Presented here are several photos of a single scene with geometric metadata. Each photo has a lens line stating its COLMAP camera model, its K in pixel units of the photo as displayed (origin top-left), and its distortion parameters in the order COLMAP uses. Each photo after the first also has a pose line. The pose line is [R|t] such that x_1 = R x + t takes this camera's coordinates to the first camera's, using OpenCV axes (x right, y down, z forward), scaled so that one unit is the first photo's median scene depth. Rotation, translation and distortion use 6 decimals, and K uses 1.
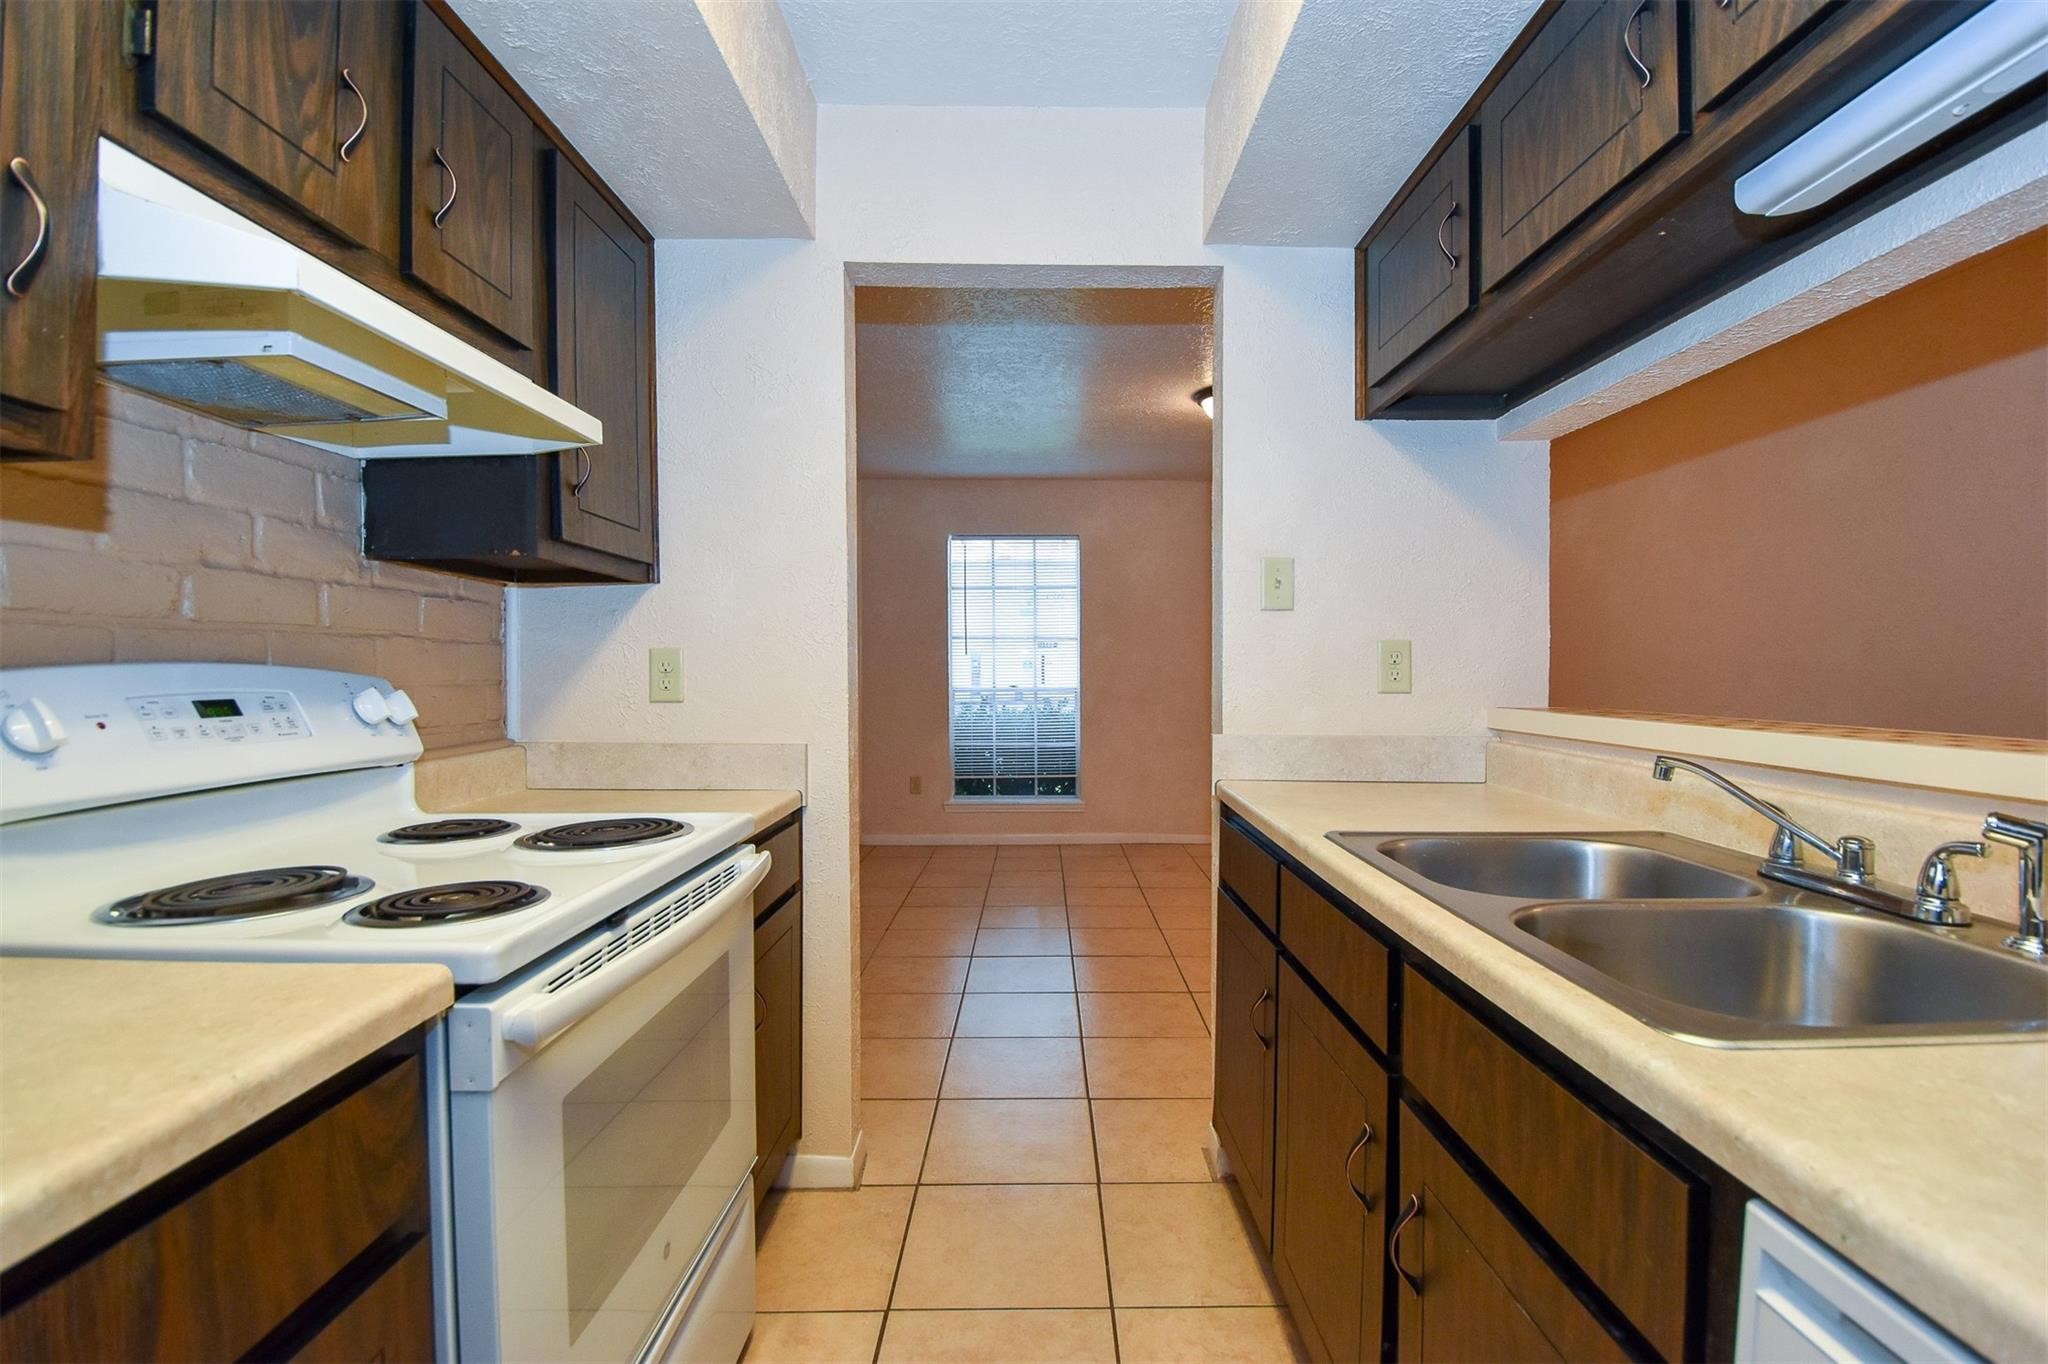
lens RADIAL K [[918.2, 0, 1038.9], [0, 918.2, 688.7], [0, 0, 1]] dist [0.022401, -0.026476]
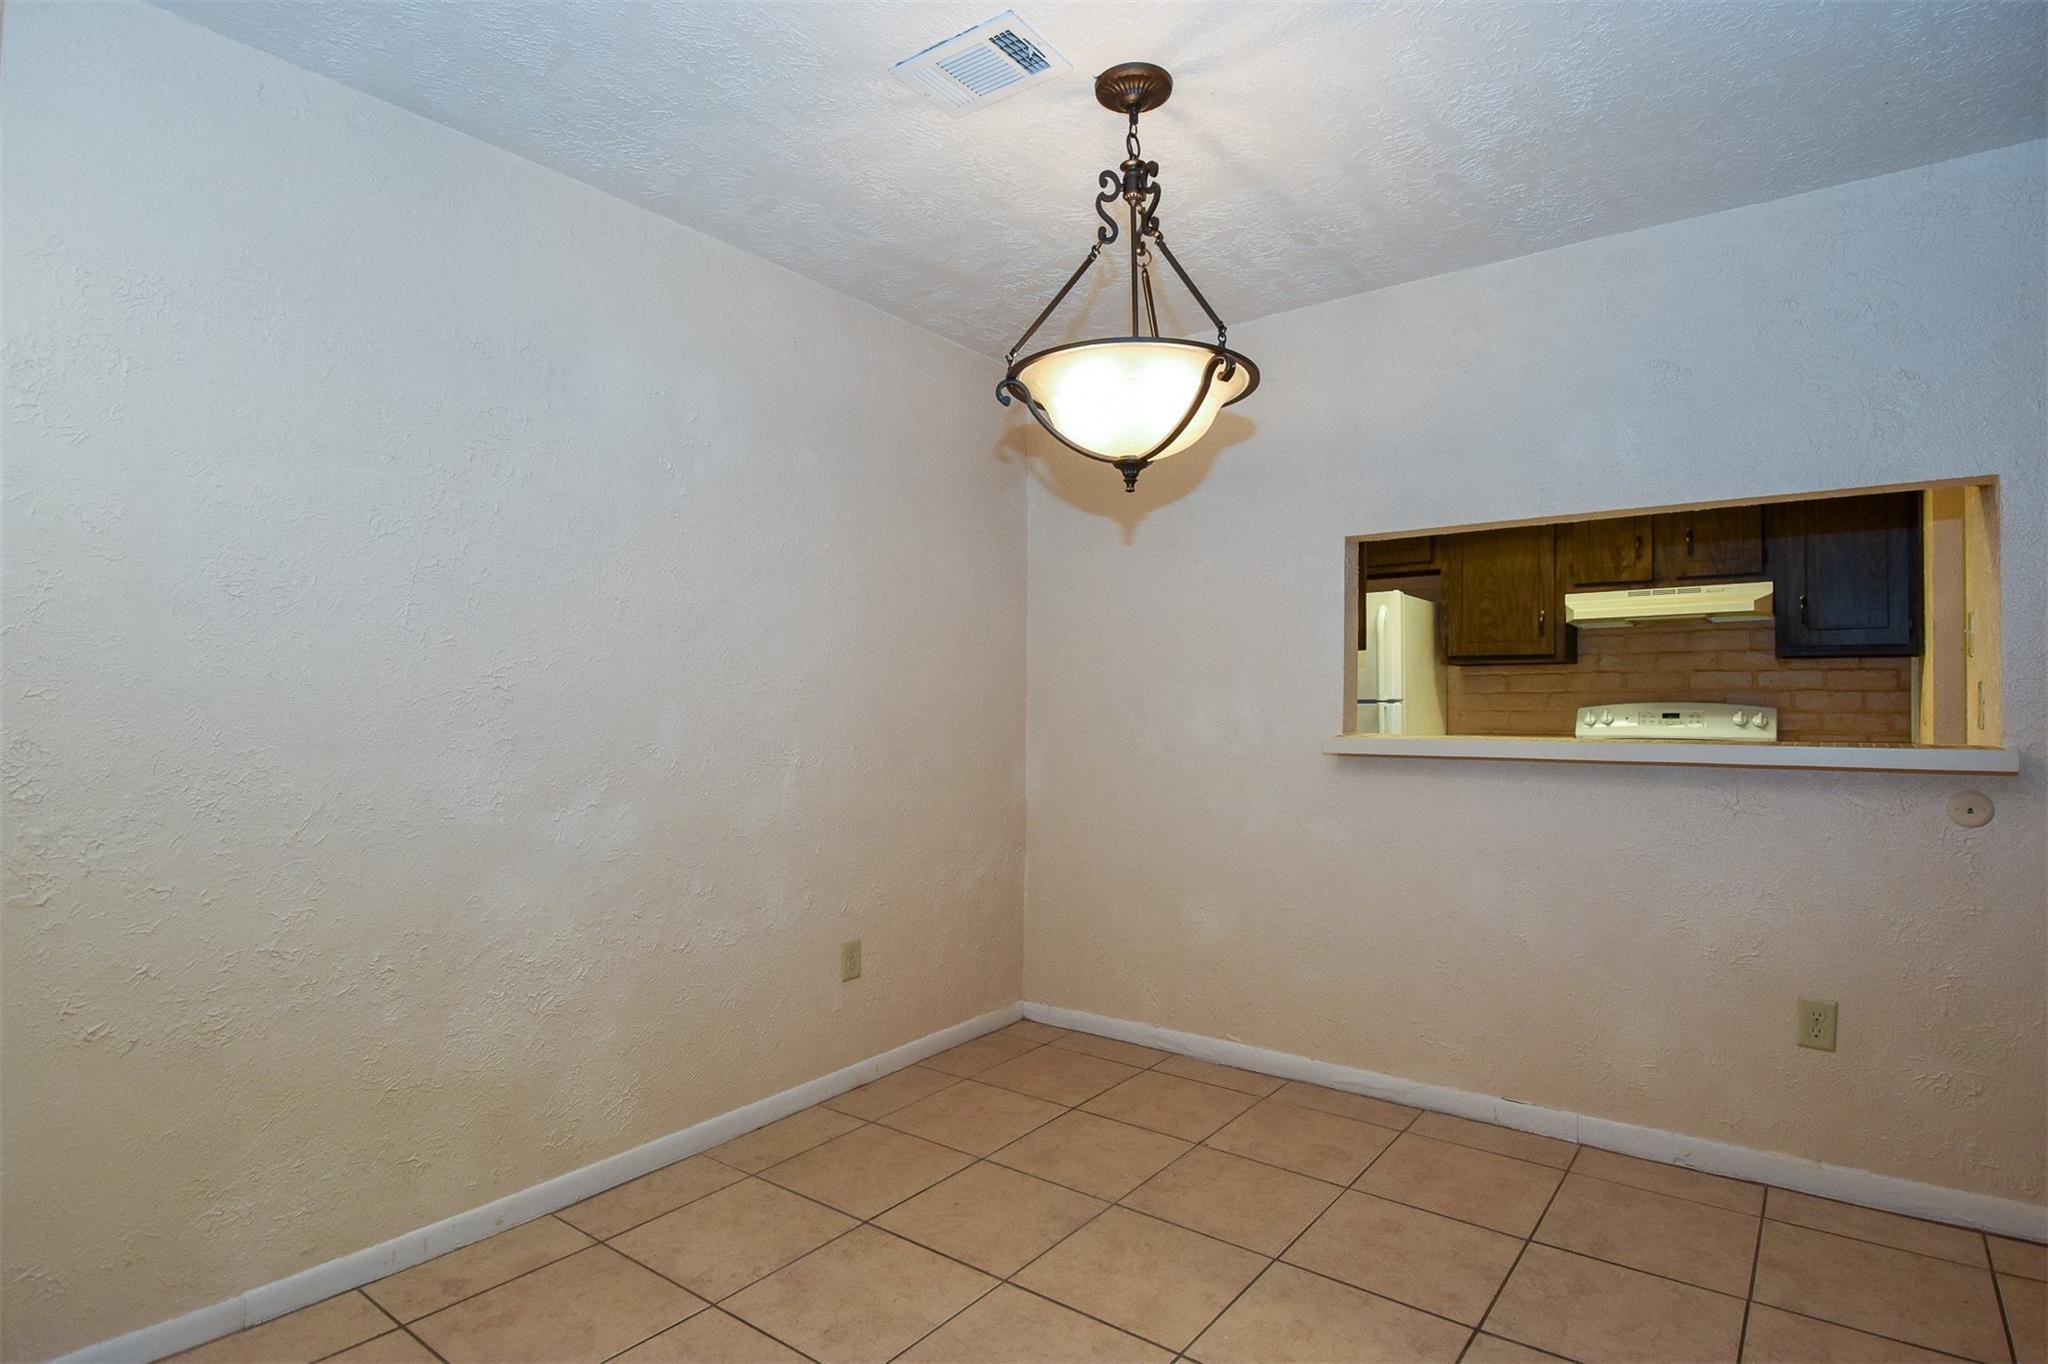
lens RADIAL K [[1049.8, 0, 1037.4], [0, 1049.8, 688.8], [0, 0, 1]] dist [0.020107, -0.029140]
pose [[-0.606346, -0.008047, -0.795160, 2.539267], [-0.014671, 0.999892, 0.001068, -0.033098], [0.795066, 0.012313, -0.606398, 1.063729]]
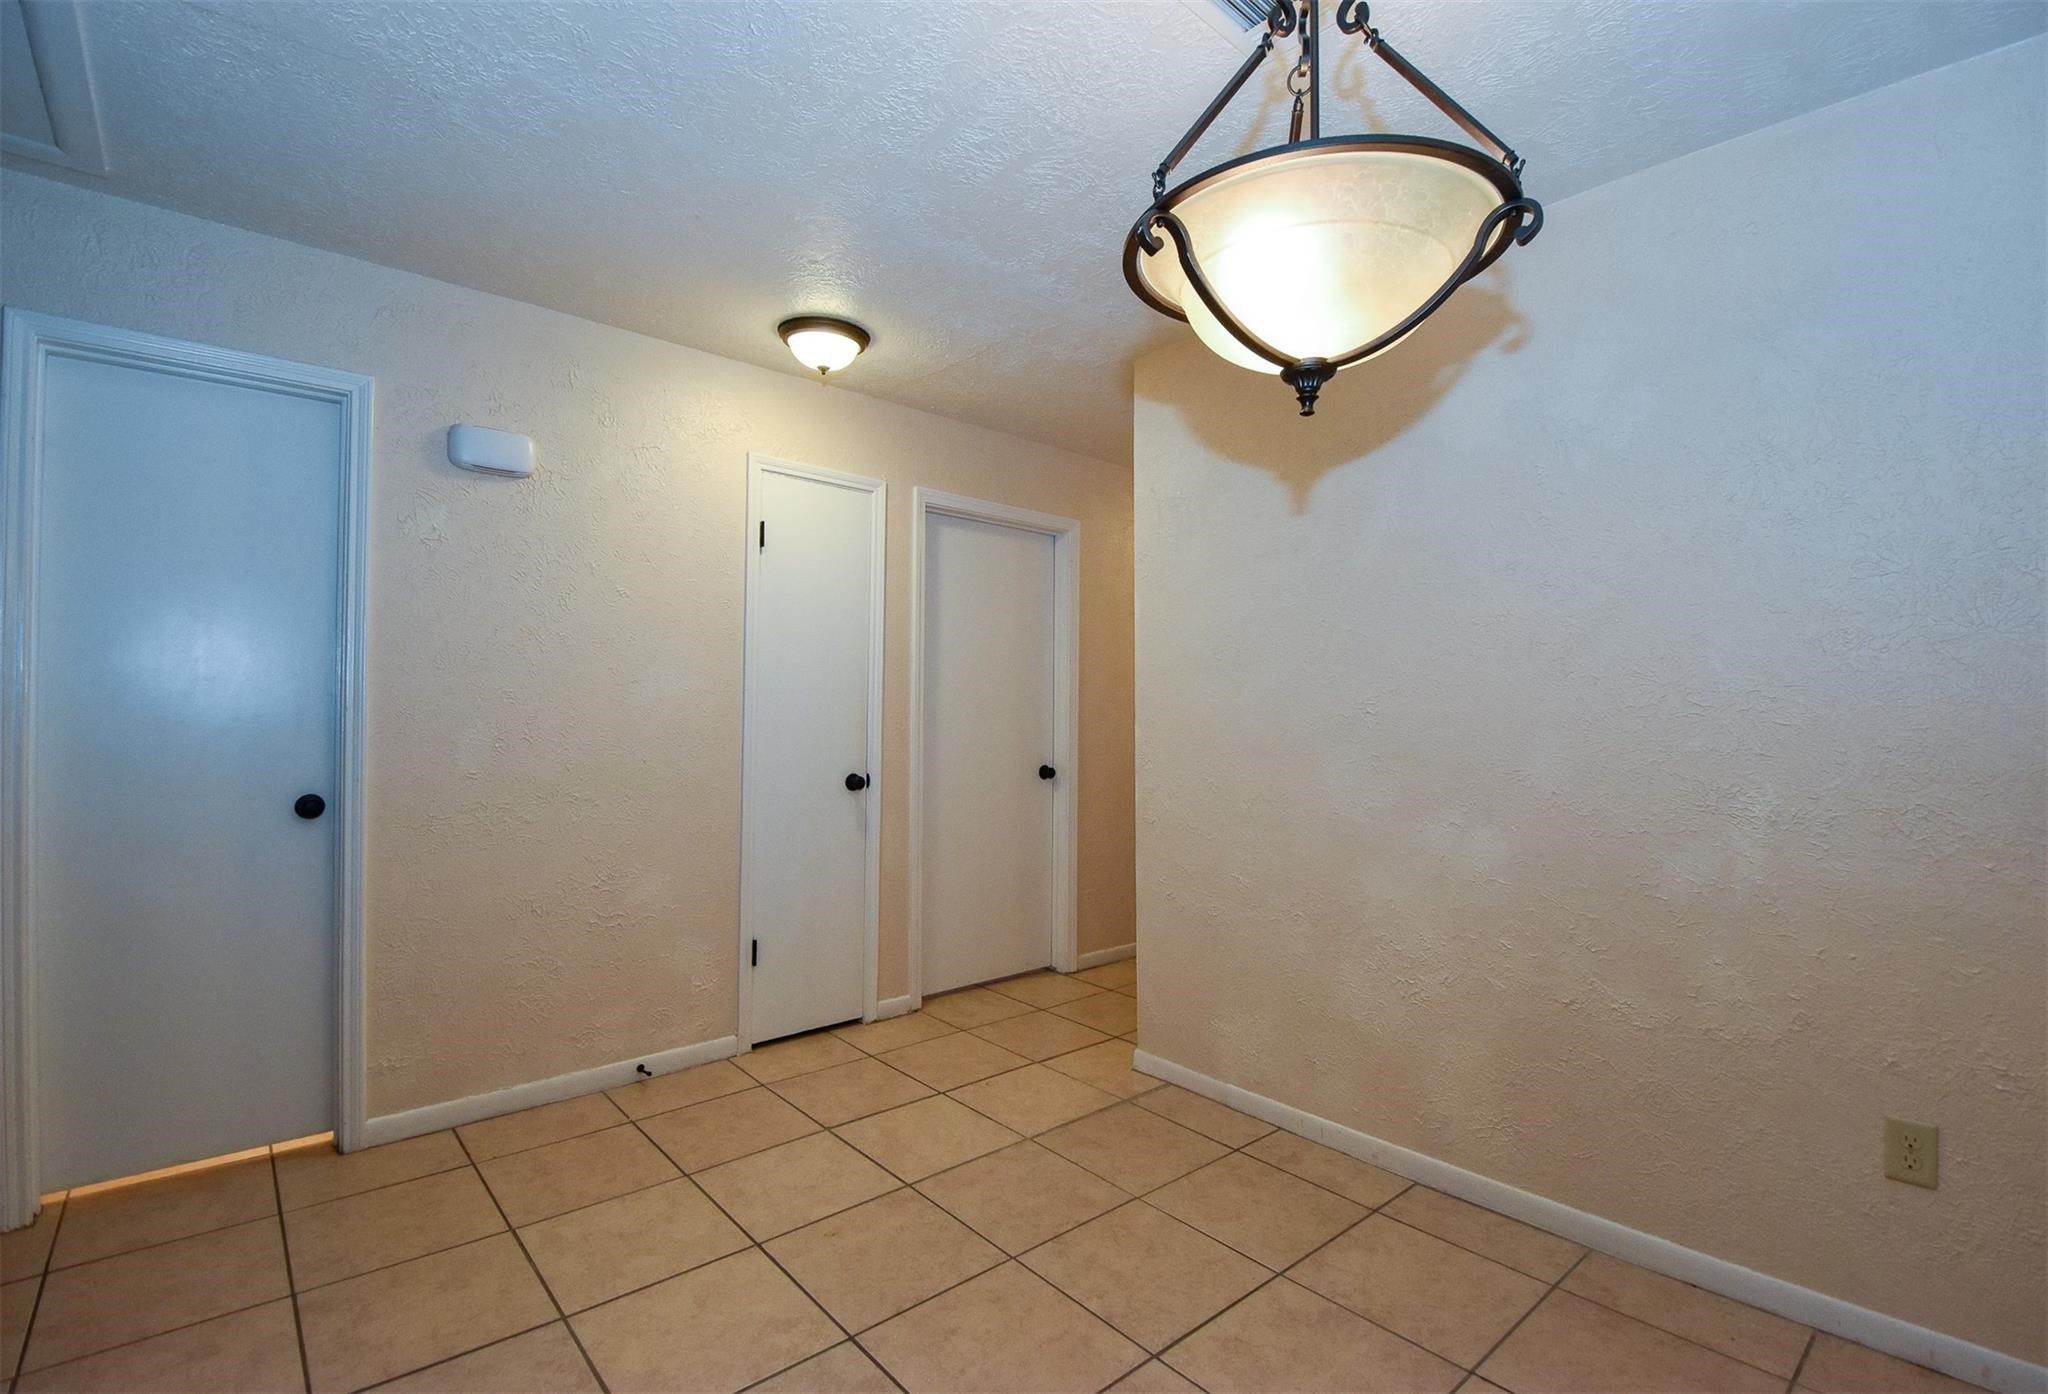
lens RADIAL K [[920.7, 0, 1010.1], [0, 920.7, 700.9], [0, 0, 1]] dist [0.021541, -0.025244]
pose [[-0.646098, 0.012491, 0.763152, 1.097581], [0.012055, 0.999908, -0.006161, -0.036373], [-0.763159, 0.005219, -0.646189, 1.049078]]
